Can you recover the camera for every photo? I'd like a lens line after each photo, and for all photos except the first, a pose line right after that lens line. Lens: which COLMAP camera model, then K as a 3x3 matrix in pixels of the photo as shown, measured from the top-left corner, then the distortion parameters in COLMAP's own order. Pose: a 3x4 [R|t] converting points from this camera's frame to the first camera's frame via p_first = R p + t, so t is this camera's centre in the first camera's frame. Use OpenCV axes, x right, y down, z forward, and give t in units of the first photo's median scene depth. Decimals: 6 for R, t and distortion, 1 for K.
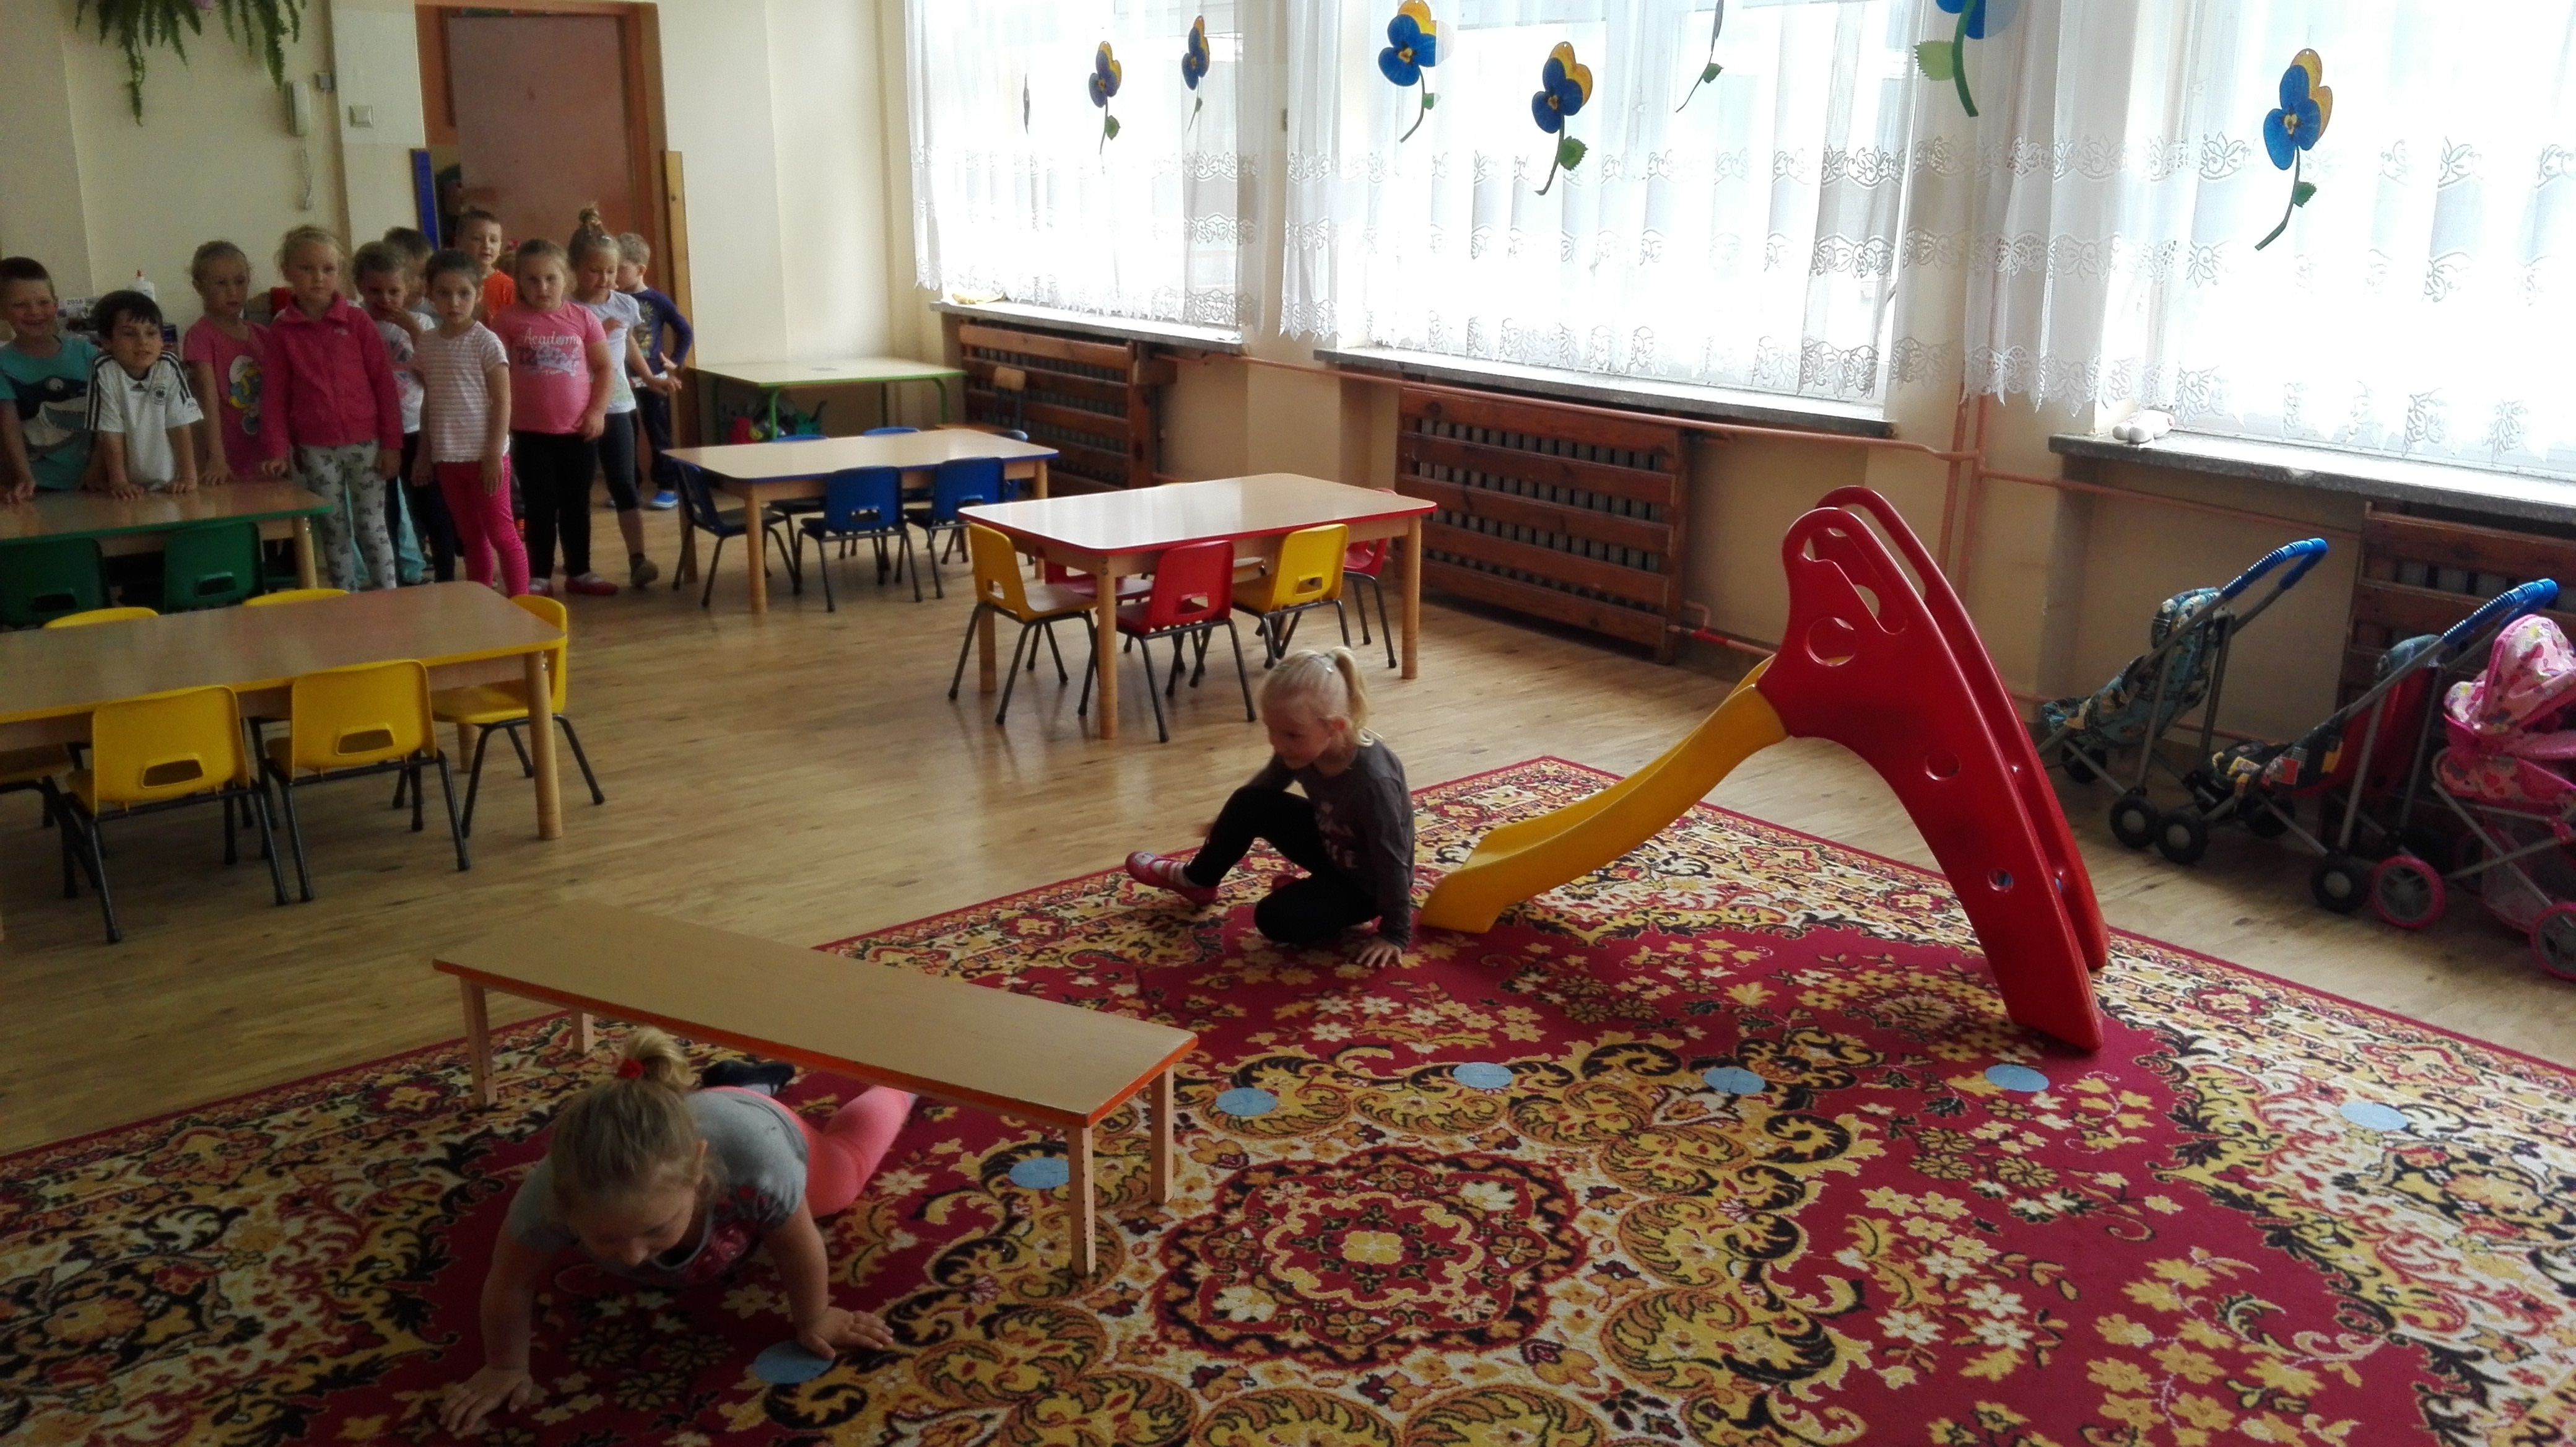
lens RADIAL K [[2009.4, 0, 1262.0], [0, 2009.4, 705.9], [0, 0, 1]] dist [0.092619, -0.159913]
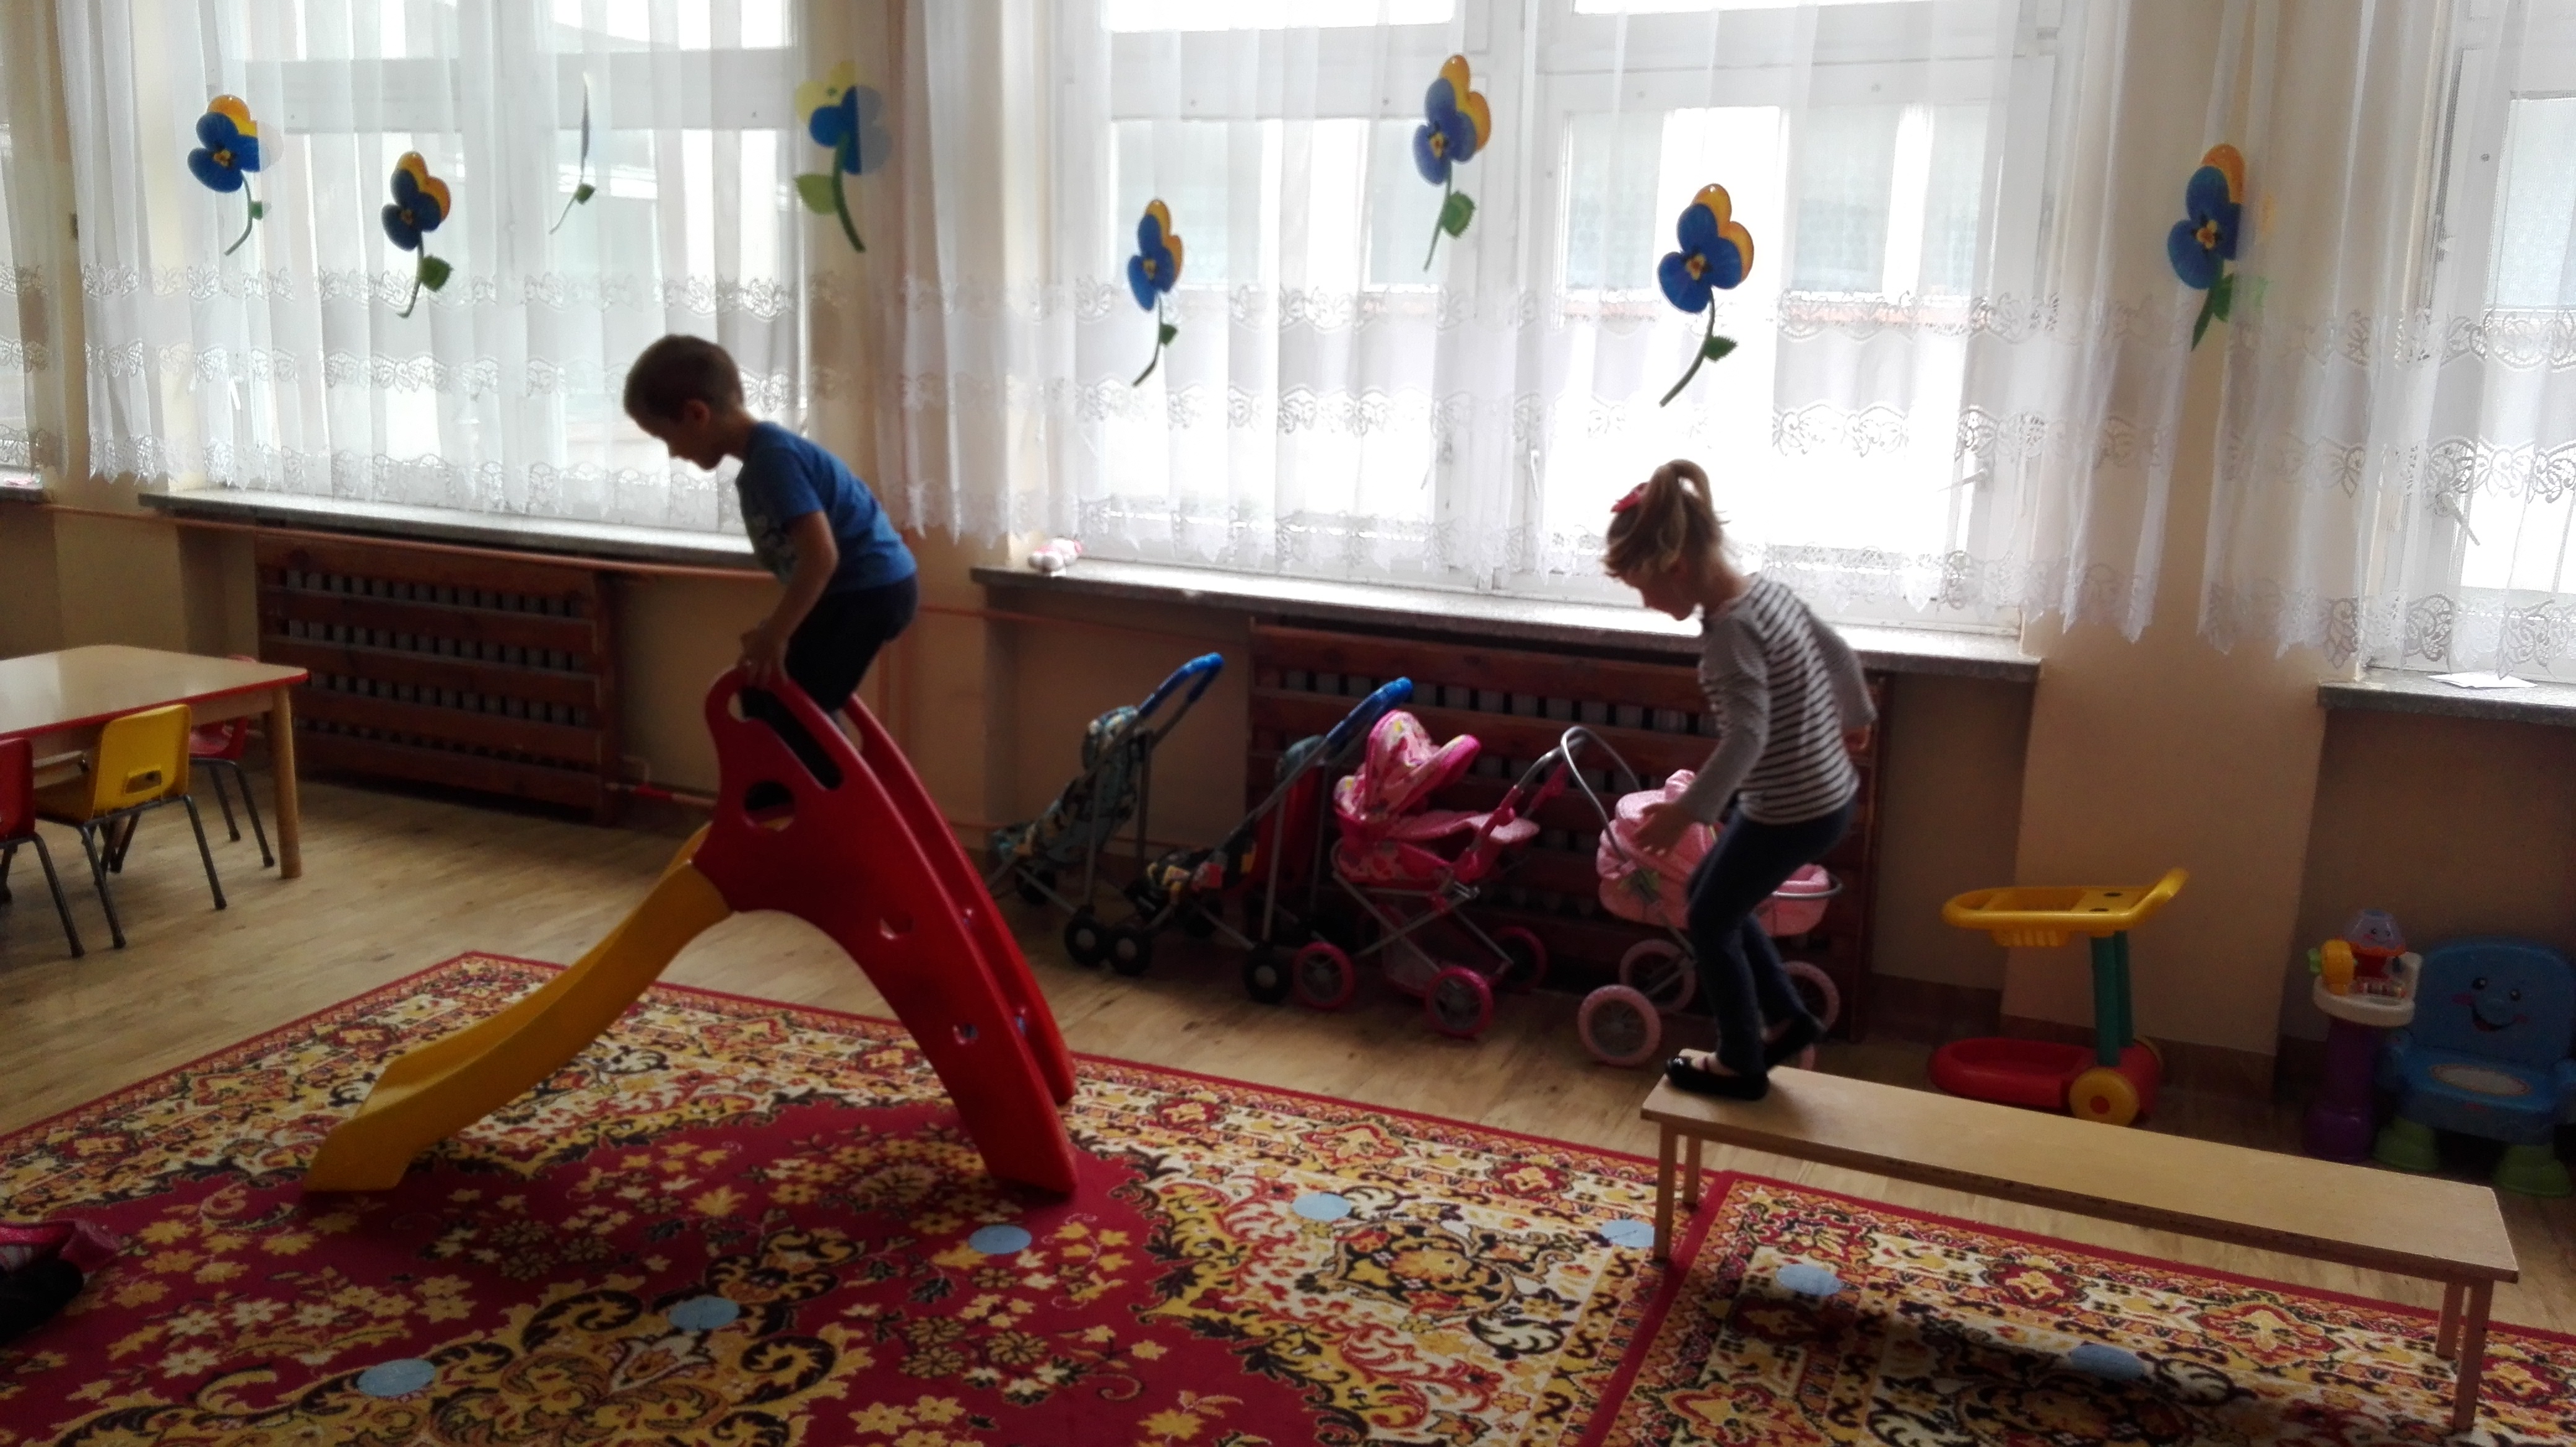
lens RADIAL K [[2009.4, 0, 1279.8], [0, 2009.4, 705.0], [0, 0, 1]] dist [0.092619, -0.159913]
pose [[0.870237, -0.080721, 0.485975, 0.031415], [0.108802, 0.993617, -0.029791, -0.019305], [-0.480469, 0.078800, 0.873465, 0.060148]]
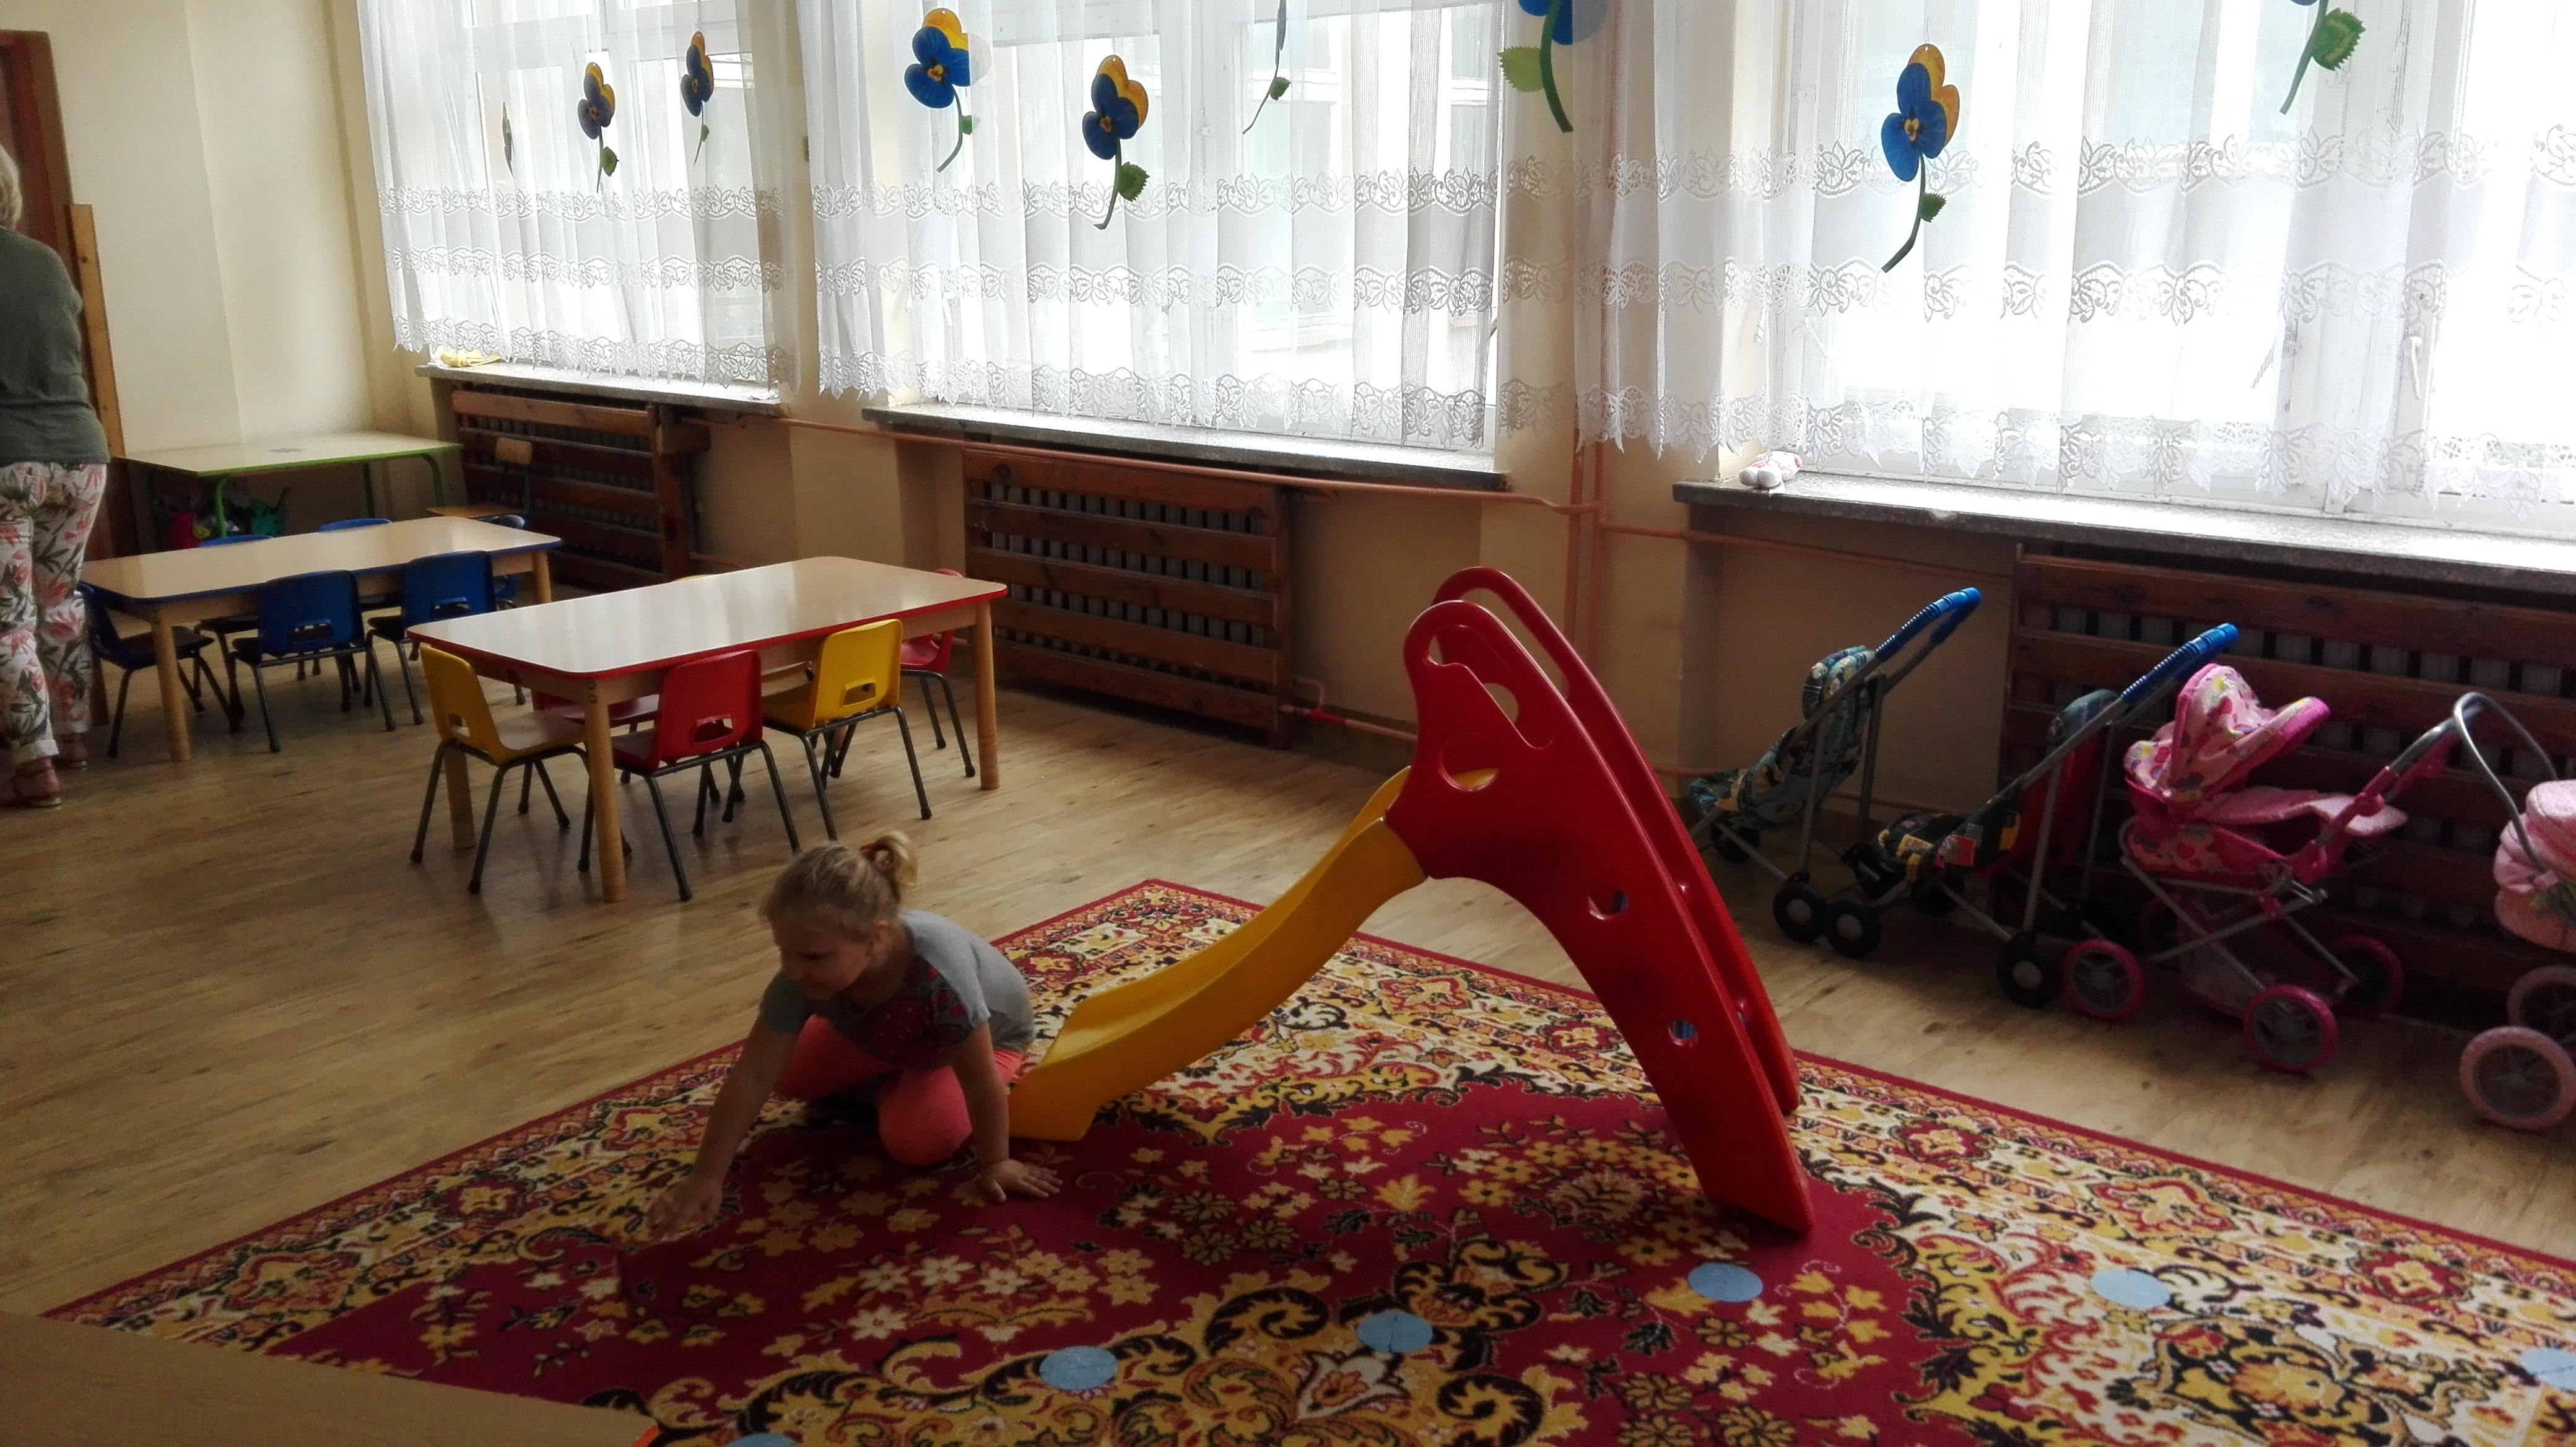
lens RADIAL K [[2009.4, 0, 1279.4], [0, 2009.4, 687.4], [0, 0, 1]] dist [0.092619, -0.159913]
pose [[0.978954, -0.067702, 0.192522, 0.040535], [0.072721, 0.997169, -0.019117, -0.040777], [-0.190682, 0.032715, 0.981107, 0.168497]]
